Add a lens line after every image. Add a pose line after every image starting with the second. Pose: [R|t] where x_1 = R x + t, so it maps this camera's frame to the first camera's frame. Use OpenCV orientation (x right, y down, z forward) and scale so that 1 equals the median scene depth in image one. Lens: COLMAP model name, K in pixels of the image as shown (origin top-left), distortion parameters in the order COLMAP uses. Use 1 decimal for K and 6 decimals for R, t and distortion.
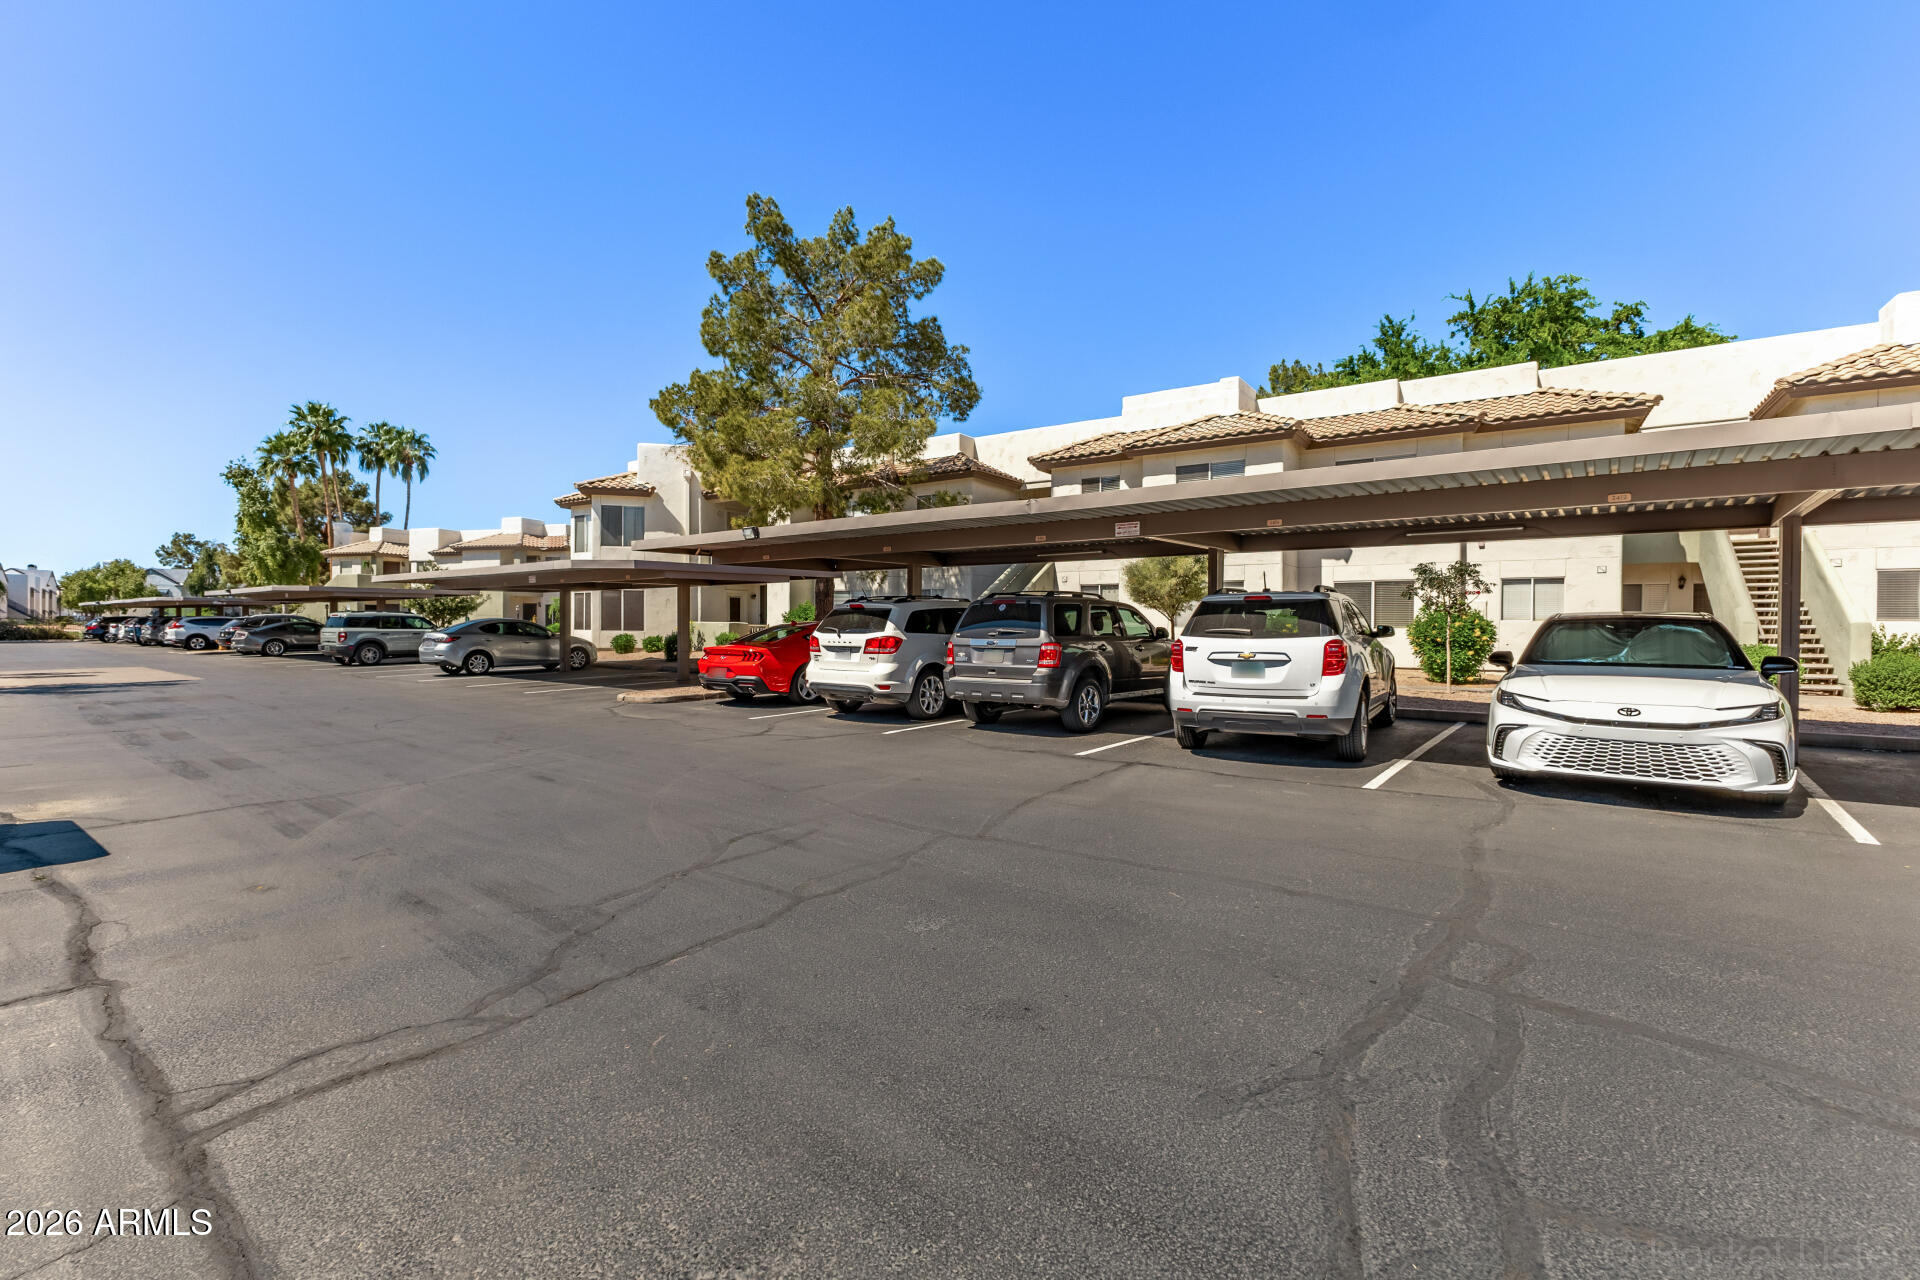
lens RADIAL K [[855.7, 0, 957.9], [0, 855.7, 610.4], [0, 0, 1]] dist [-0.000105, -0.014270]
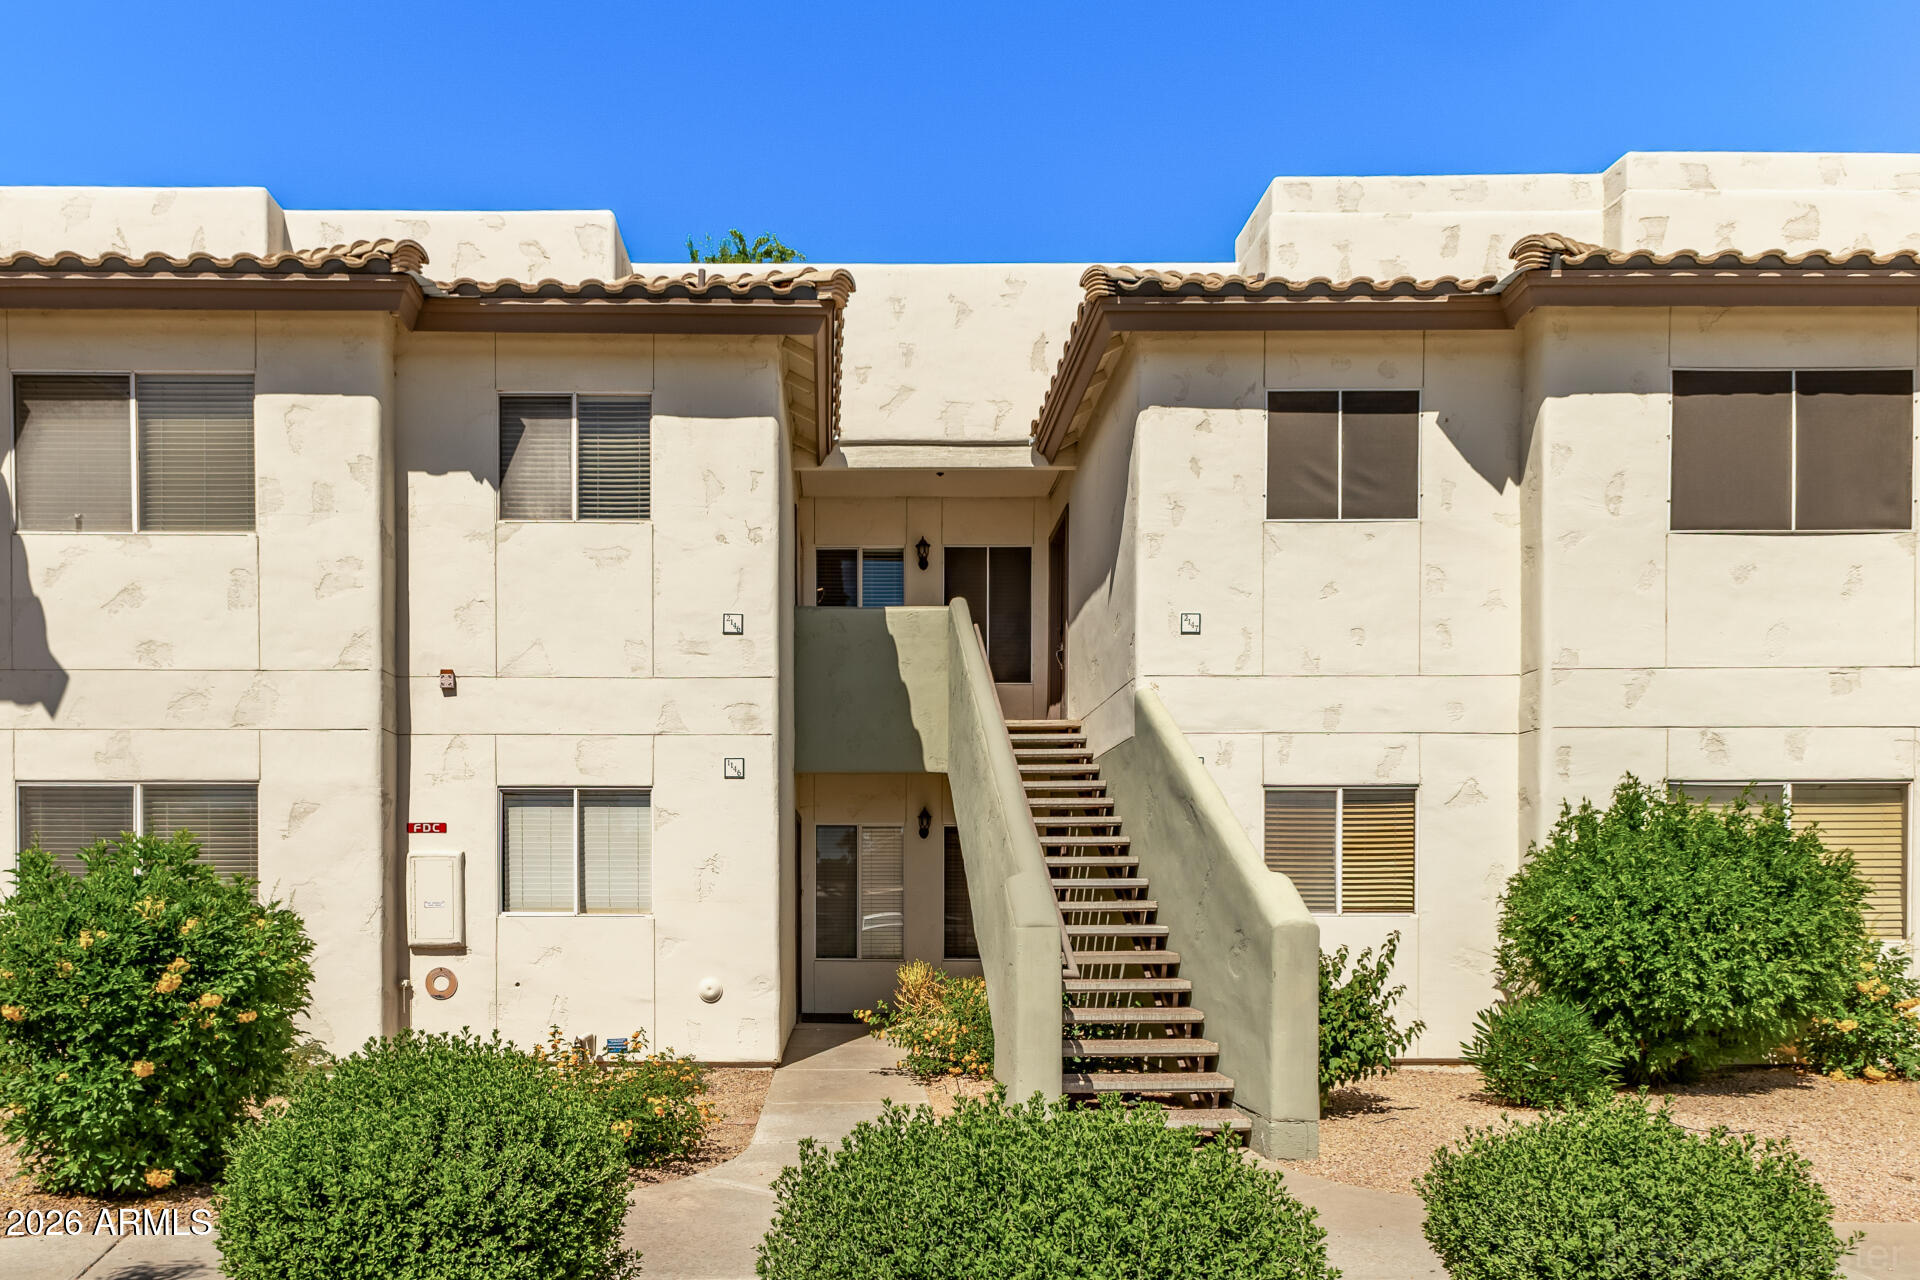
lens RADIAL K [[831.6, 0, 965.6], [0, 831.6, 622.3], [0, 0, 1]] dist [-0.000676, -0.000509]
pose [[0.784481, 0.194319, 0.588922, 0.610172], [-0.004989, 0.951587, -0.307338, 0.002231], [-0.620132, 0.238163, 0.747472, 0.650831]]
